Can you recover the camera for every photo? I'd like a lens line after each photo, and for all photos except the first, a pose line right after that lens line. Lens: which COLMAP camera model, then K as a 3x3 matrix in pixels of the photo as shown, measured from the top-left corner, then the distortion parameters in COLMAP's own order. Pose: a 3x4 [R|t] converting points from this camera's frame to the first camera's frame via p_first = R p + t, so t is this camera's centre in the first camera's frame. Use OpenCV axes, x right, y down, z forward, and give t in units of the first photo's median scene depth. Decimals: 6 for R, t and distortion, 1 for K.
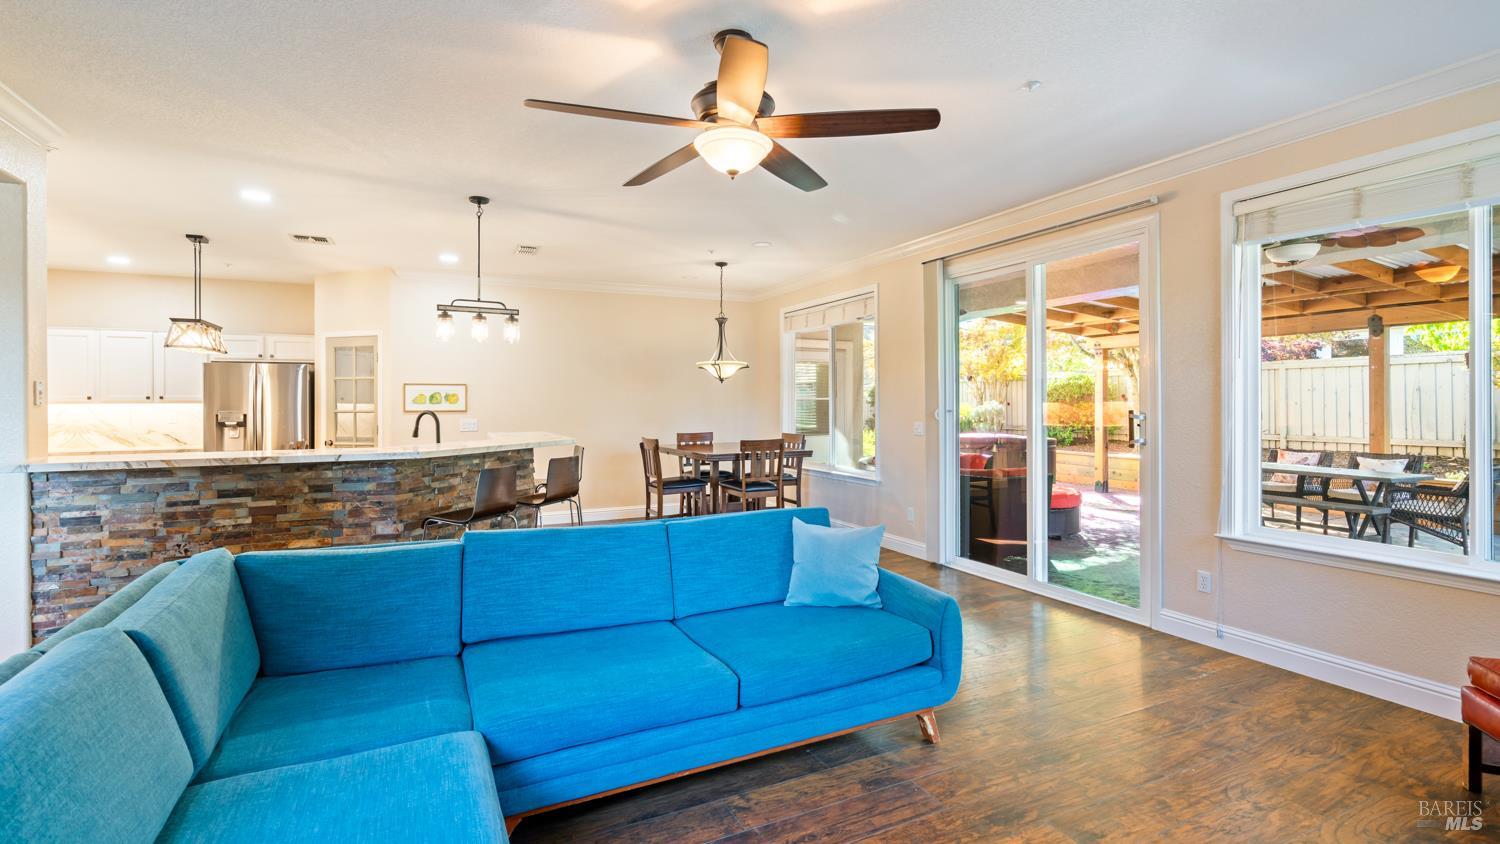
lens RADIAL K [[679.4, 0, 726.6], [0, 679.4, 400.4], [0, 0, 1]] dist [-0.008253, 0.004361]
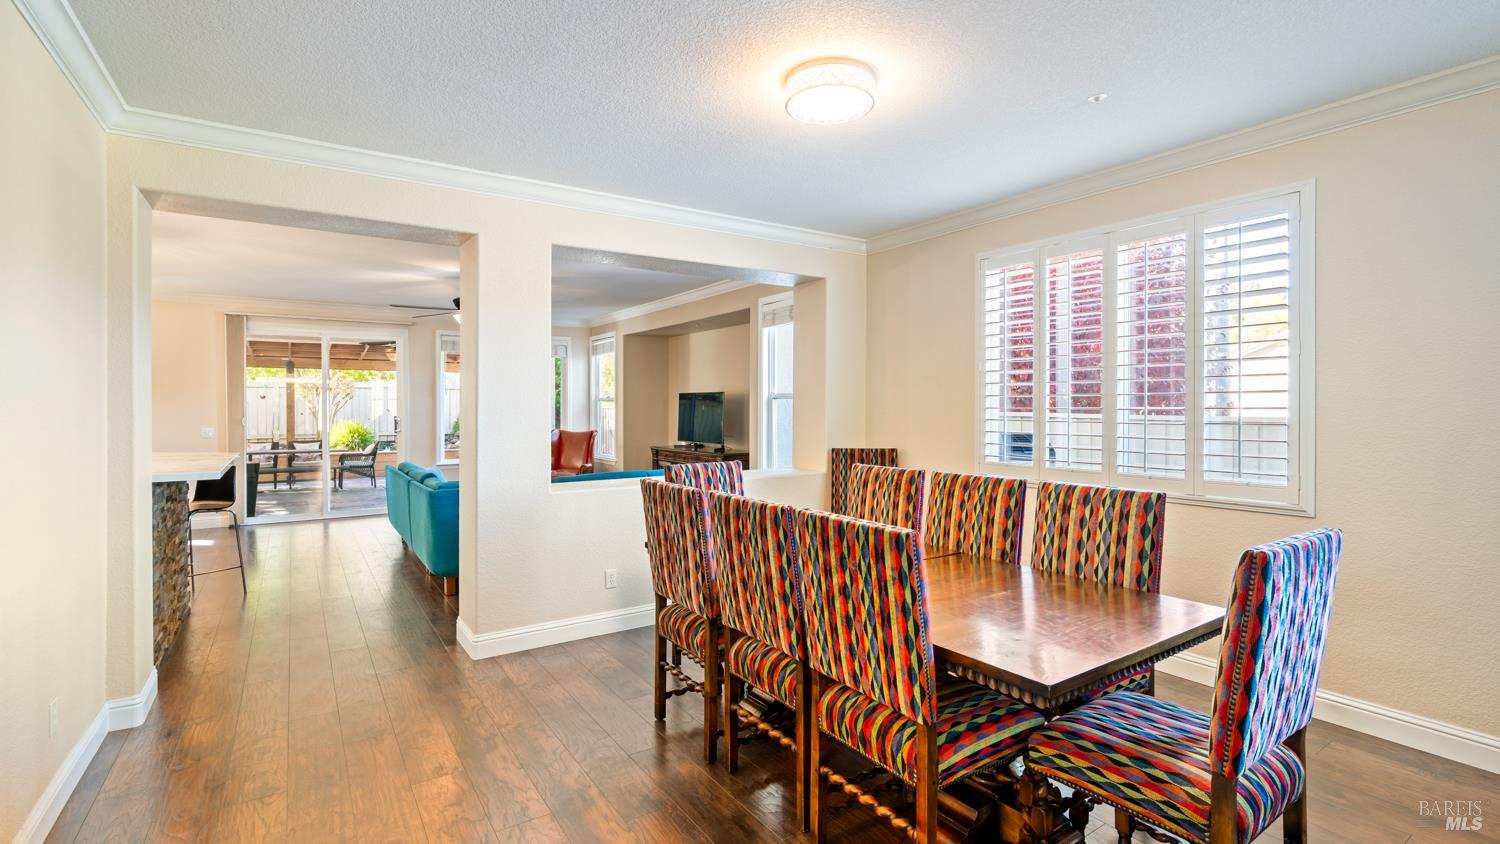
lens RADIAL K [[679.4, 0, 747.3], [0, 679.4, 414.4], [0, 0, 1]] dist [-0.008253, 0.004361]
pose [[-0.155960, -0.008060, 0.987730, -1.193343], [-0.001438, 0.999968, 0.007933, -0.006605], [-0.987762, -0.000183, -0.155967, 0.148018]]
